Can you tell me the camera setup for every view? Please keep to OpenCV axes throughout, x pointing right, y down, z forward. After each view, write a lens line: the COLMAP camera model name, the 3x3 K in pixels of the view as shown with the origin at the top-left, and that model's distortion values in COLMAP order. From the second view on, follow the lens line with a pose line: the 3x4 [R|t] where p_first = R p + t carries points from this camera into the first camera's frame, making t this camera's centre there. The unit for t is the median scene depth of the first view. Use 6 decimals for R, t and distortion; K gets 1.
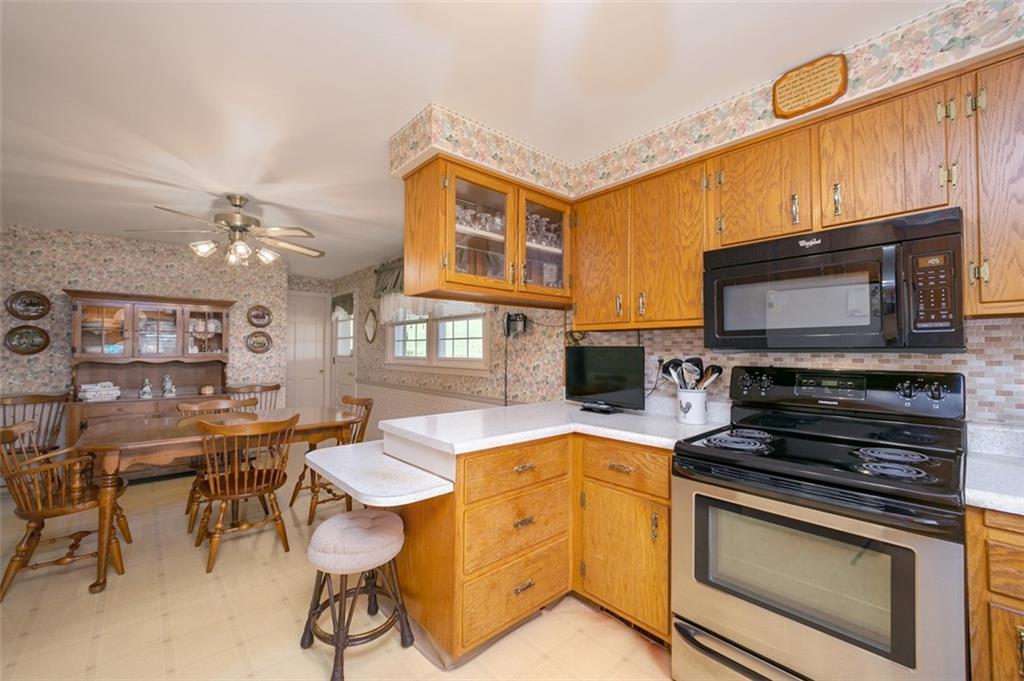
lens RADIAL K [[413.6, 0, 517.9], [0, 413.6, 342.7], [0, 0, 1]] dist [-0.005901, -0.000342]
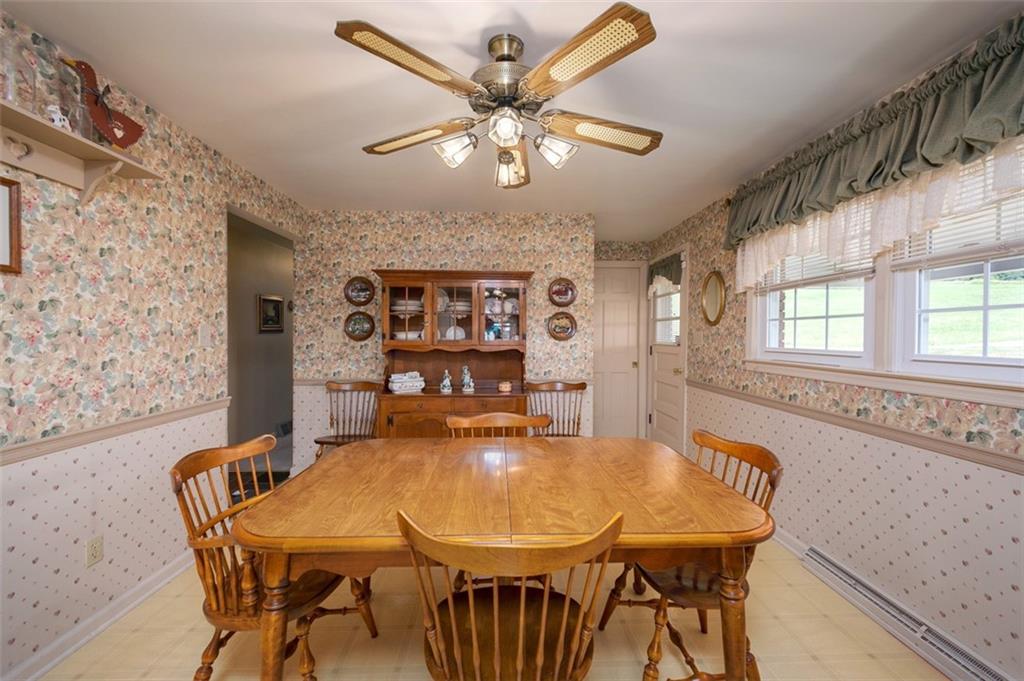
lens RADIAL K [[408.4, 0, 503.6], [0, 408.4, 341.8], [0, 0, 1]] dist [-0.002841, -0.000191]
pose [[0.745068, 0.010253, -0.666910, -0.223849], [0.011682, 0.999528, 0.028419, 0.006018], [0.666886, -0.028965, 0.744596, 0.403482]]
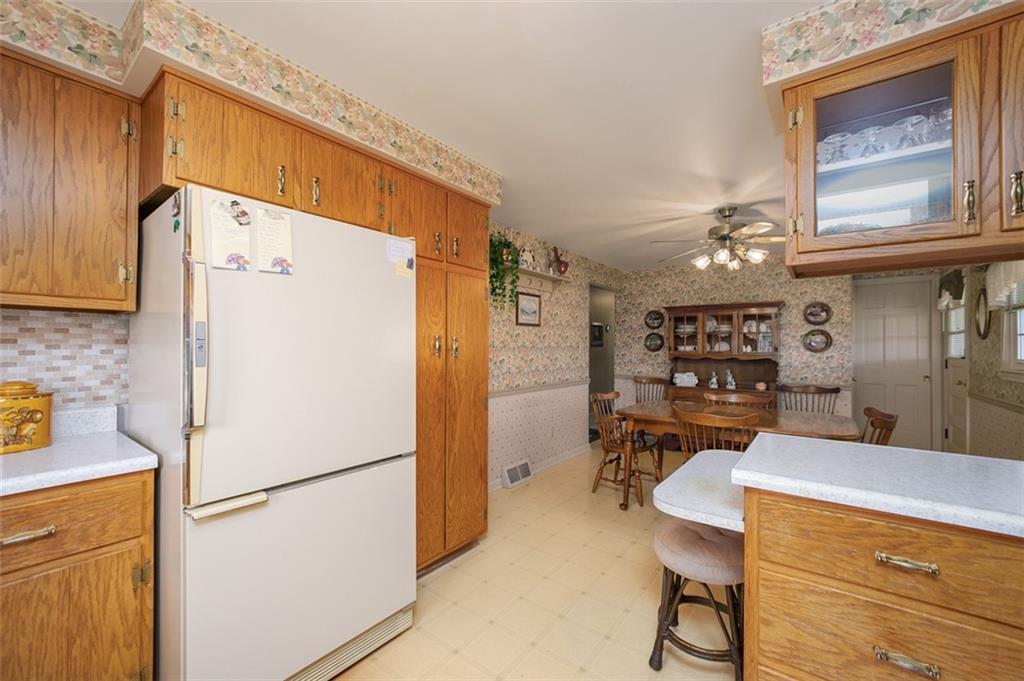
lens RADIAL K [[413.6, 0, 517.9], [0, 413.6, 342.7], [0, 0, 1]] dist [-0.005901, -0.000342]
pose [[0.193226, -0.013032, -0.981068, 0.186453], [0.014729, 0.999838, -0.010381, 0.003341], [0.981044, -0.012445, 0.193386, 0.161542]]
